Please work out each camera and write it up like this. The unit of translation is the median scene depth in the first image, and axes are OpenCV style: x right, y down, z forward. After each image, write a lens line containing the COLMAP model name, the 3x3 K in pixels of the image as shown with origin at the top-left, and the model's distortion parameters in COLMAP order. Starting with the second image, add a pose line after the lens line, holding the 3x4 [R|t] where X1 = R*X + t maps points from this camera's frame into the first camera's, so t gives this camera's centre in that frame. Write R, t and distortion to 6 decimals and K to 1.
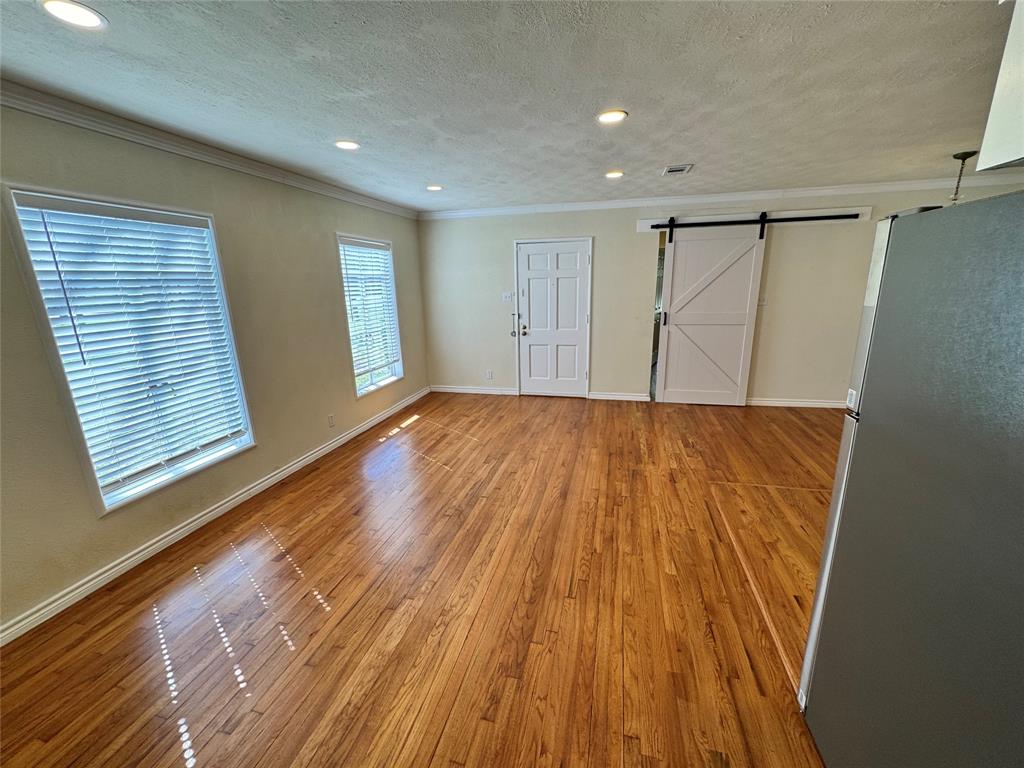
lens RADIAL K [[409.8, 0, 513.3], [0, 409.8, 382.7], [0, 0, 1]] dist [-0.003039, 0.000864]
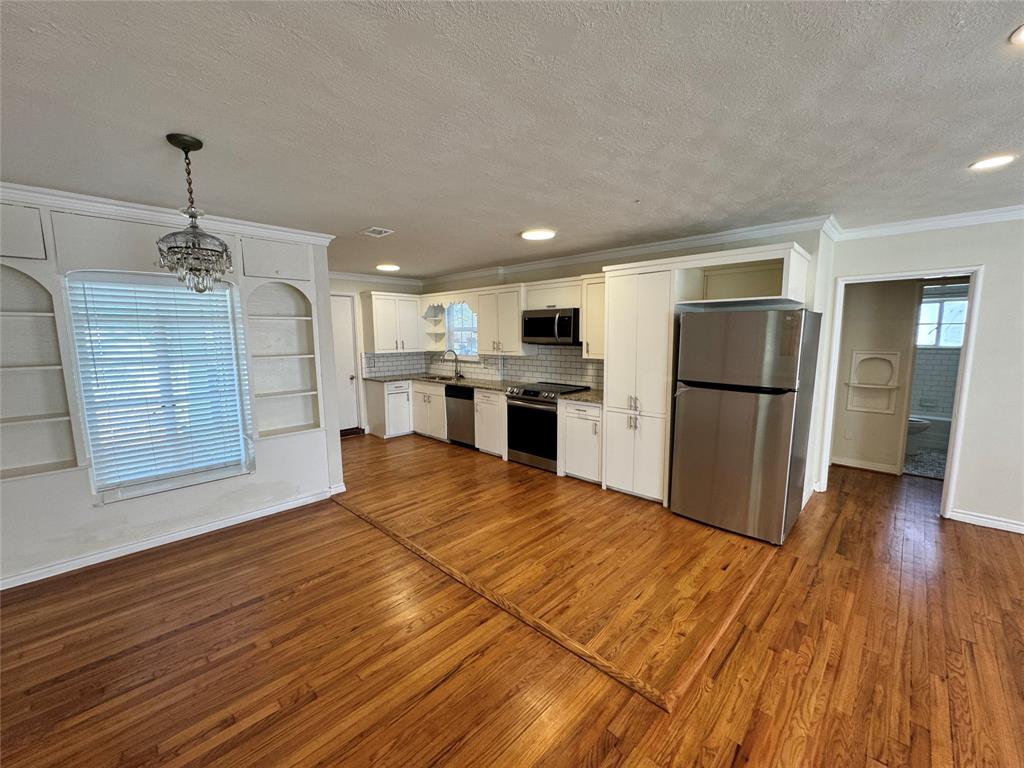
lens RADIAL K [[409.8, 0, 513.1], [0, 409.8, 387.0], [0, 0, 1]] dist [-0.003039, 0.000864]
pose [[-0.863916, -0.037055, 0.502271, 0.387424], [0.148238, 0.934403, 0.323908, -0.336763], [-0.481326, 0.354285, -0.801753, 1.322738]]
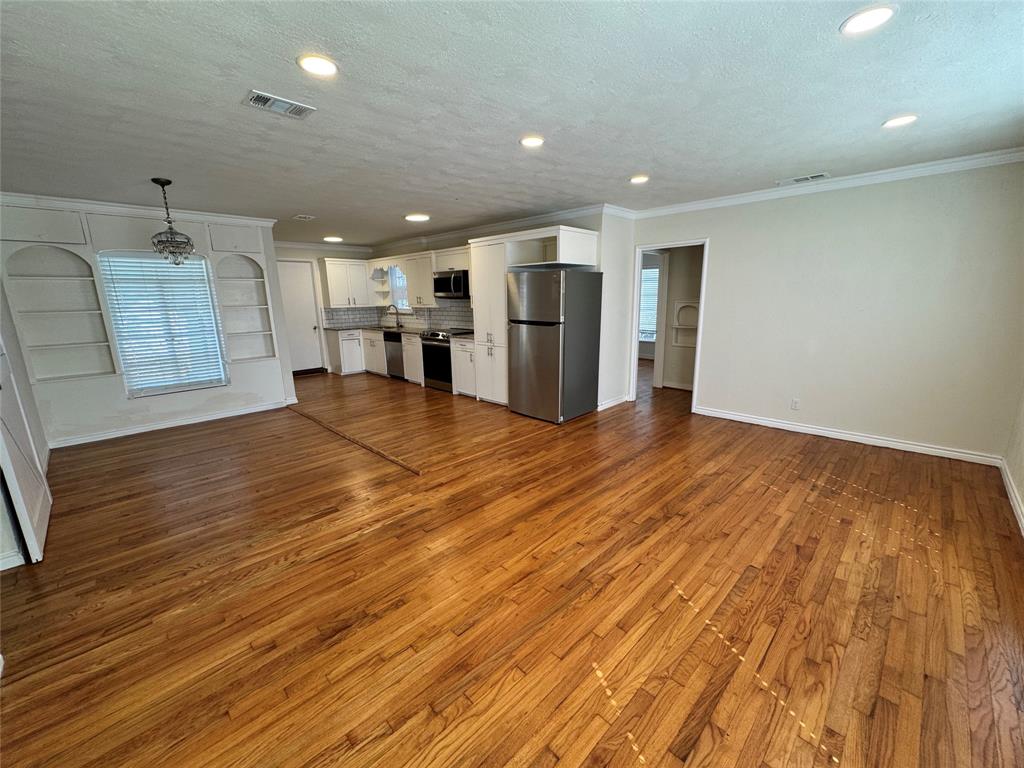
lens RADIAL K [[409.8, 0, 513.2], [0, 409.8, 386.5], [0, 0, 1]] dist [-0.003039, 0.000864]
pose [[-0.855415, -0.077387, 0.512129, -0.250608], [0.160461, 0.900532, 0.404098, -0.345271], [-0.492461, 0.427848, -0.757911, 1.534520]]
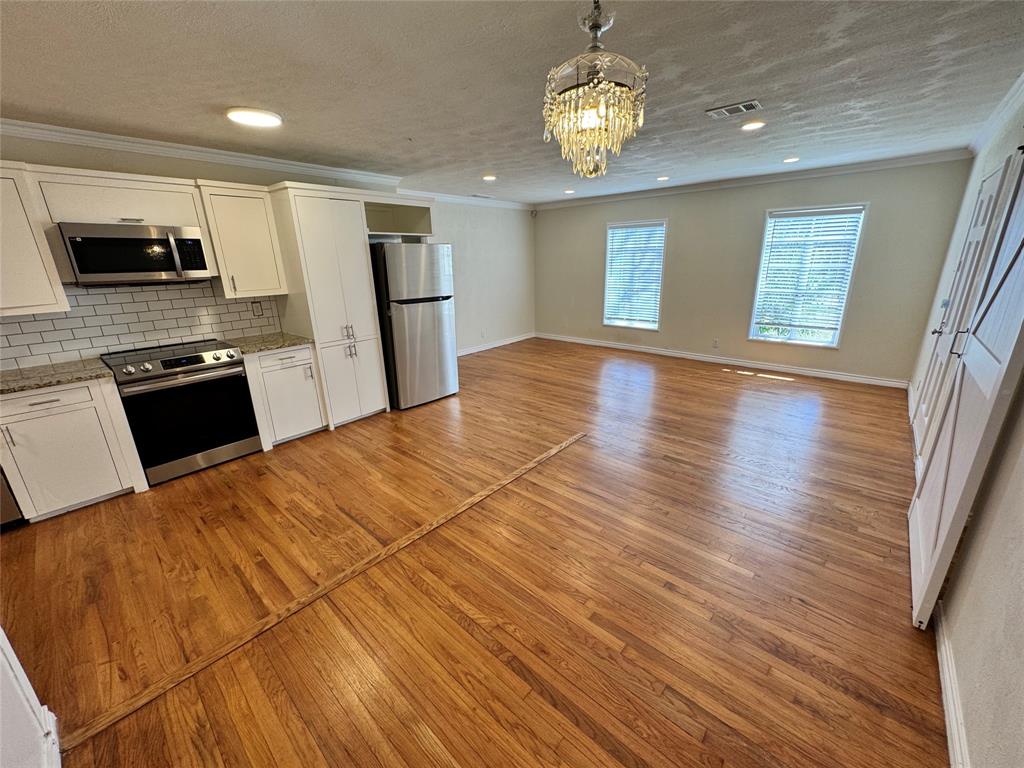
lens RADIAL K [[409.8, 0, 512.7], [0, 409.8, 385.8], [0, 0, 1]] dist [-0.003039, 0.000864]
pose [[-0.469878, 0.294682, -0.832092, 1.446196], [-0.182265, 0.889933, 0.418090, -0.314838], [0.863710, 0.348112, -0.364449, 1.153017]]
